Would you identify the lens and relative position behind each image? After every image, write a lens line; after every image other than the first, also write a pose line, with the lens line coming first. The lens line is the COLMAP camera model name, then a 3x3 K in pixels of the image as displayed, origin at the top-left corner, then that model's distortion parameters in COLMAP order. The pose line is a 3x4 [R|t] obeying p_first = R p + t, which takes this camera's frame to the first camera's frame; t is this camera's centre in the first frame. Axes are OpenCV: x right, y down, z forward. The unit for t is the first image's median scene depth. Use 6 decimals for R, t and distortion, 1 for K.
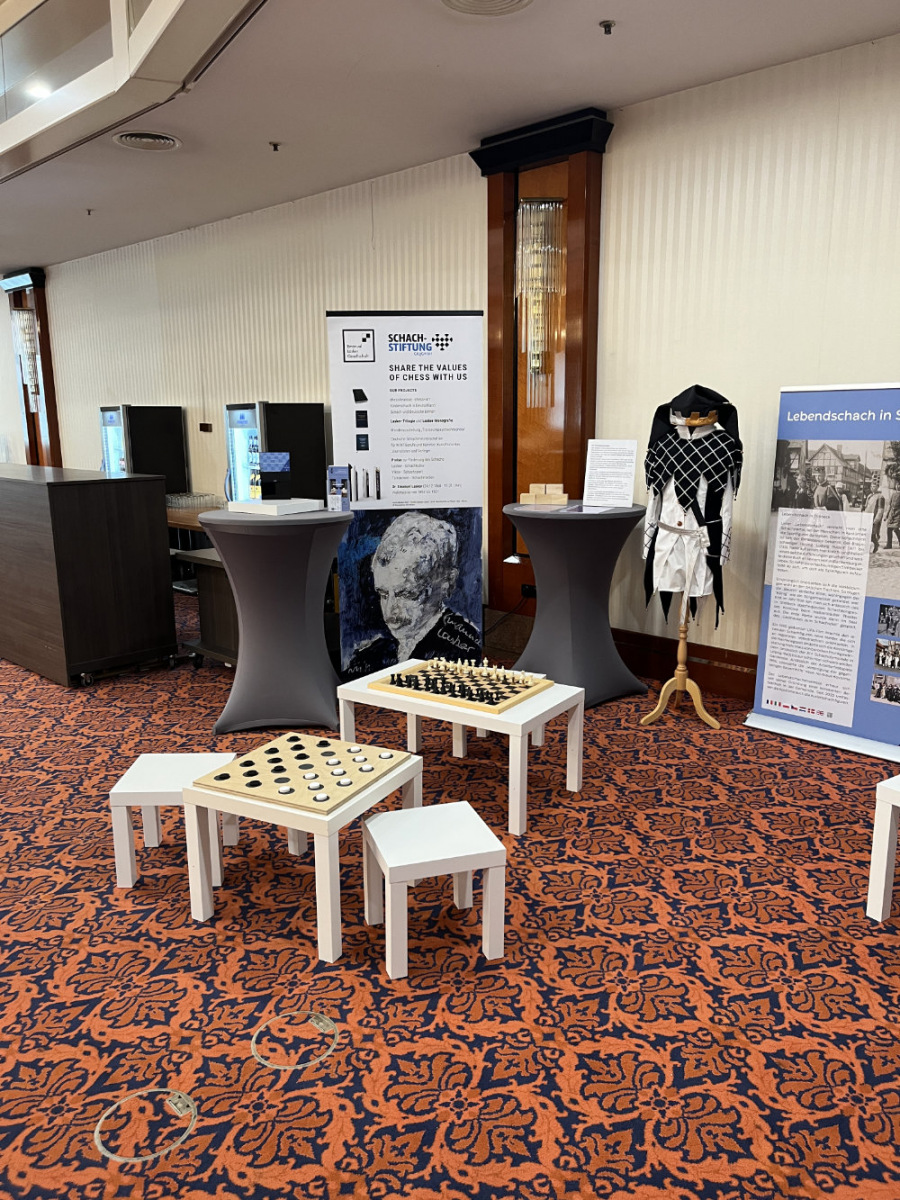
lens RADIAL K [[899.1, 0, 450.0], [0, 899.1, 600.0], [0, 0, 1]] dist [0.052943, -0.095537]
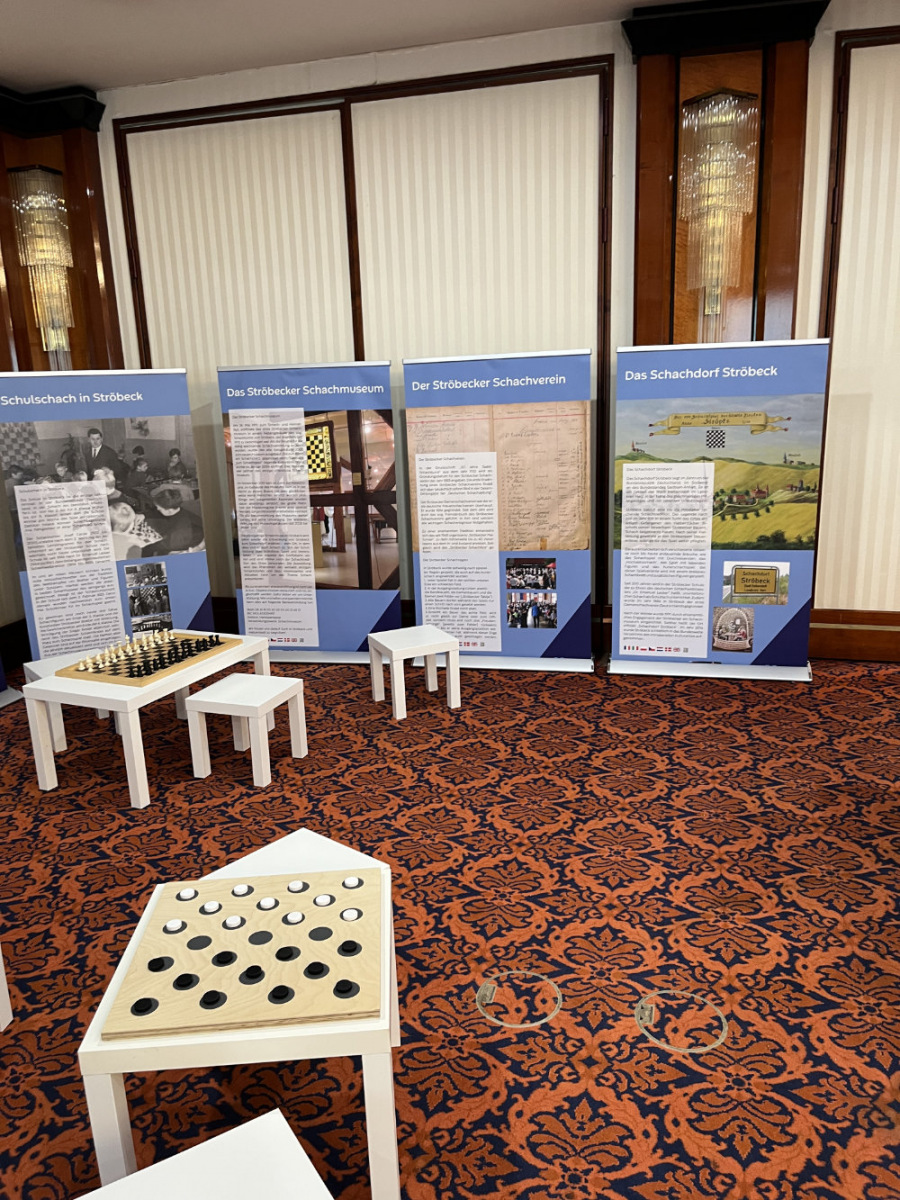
lens RADIAL K [[904.1, 0, 450.0], [0, 904.1, 600.0], [0, 0, 1]] dist [0.048934, -0.058030]
pose [[-0.509618, -0.176534, 0.842096, -0.507893], [0.212831, 0.922445, 0.322178, -0.150972], [-0.833662, 0.343412, -0.432523, 0.752980]]
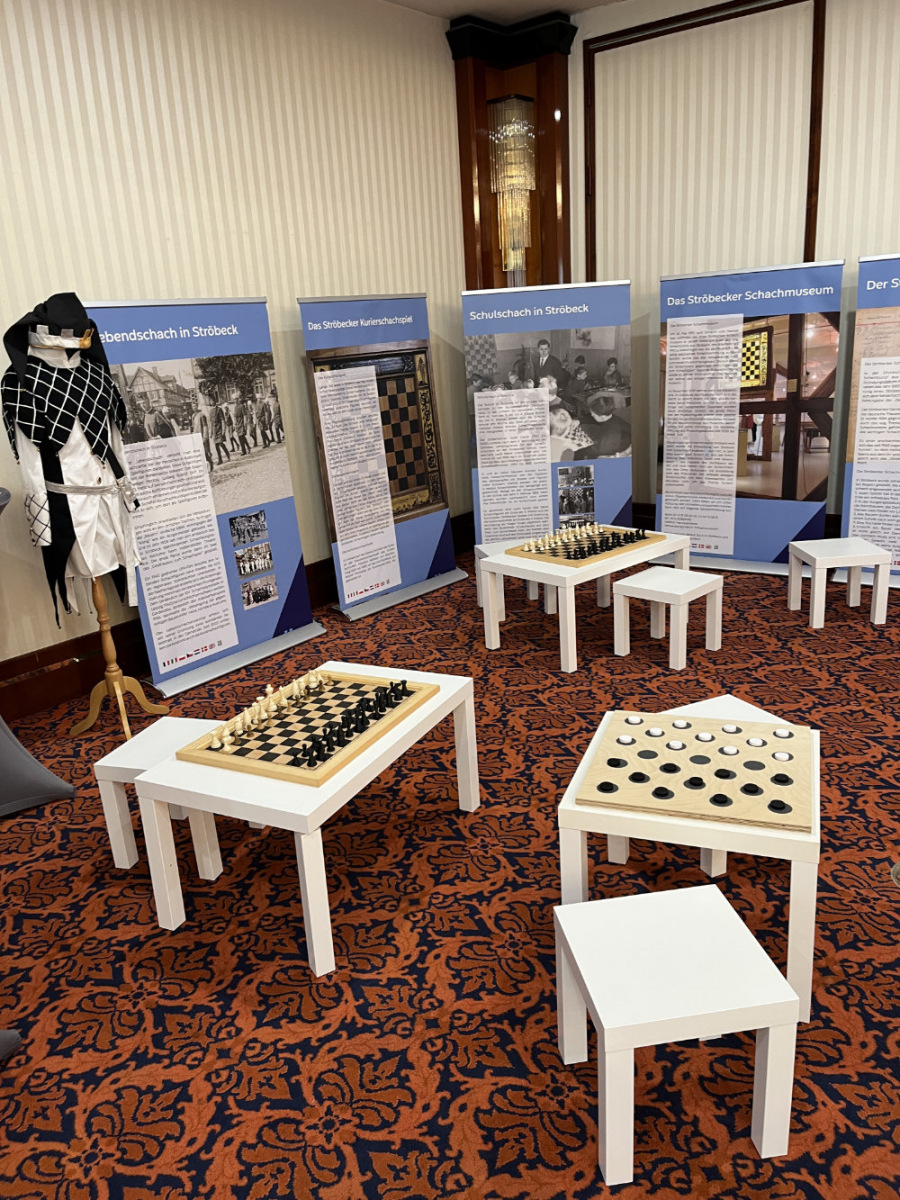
lens RADIAL K [[904.1, 0, 450.0], [0, 904.1, 600.0], [0, 0, 1]] dist [0.048934, -0.058030]
pose [[-0.106074, -0.275212, 0.955514, -0.571484], [0.264083, 0.918630, 0.293905, -0.148945], [-0.958649, 0.283511, -0.024764, 0.819215]]
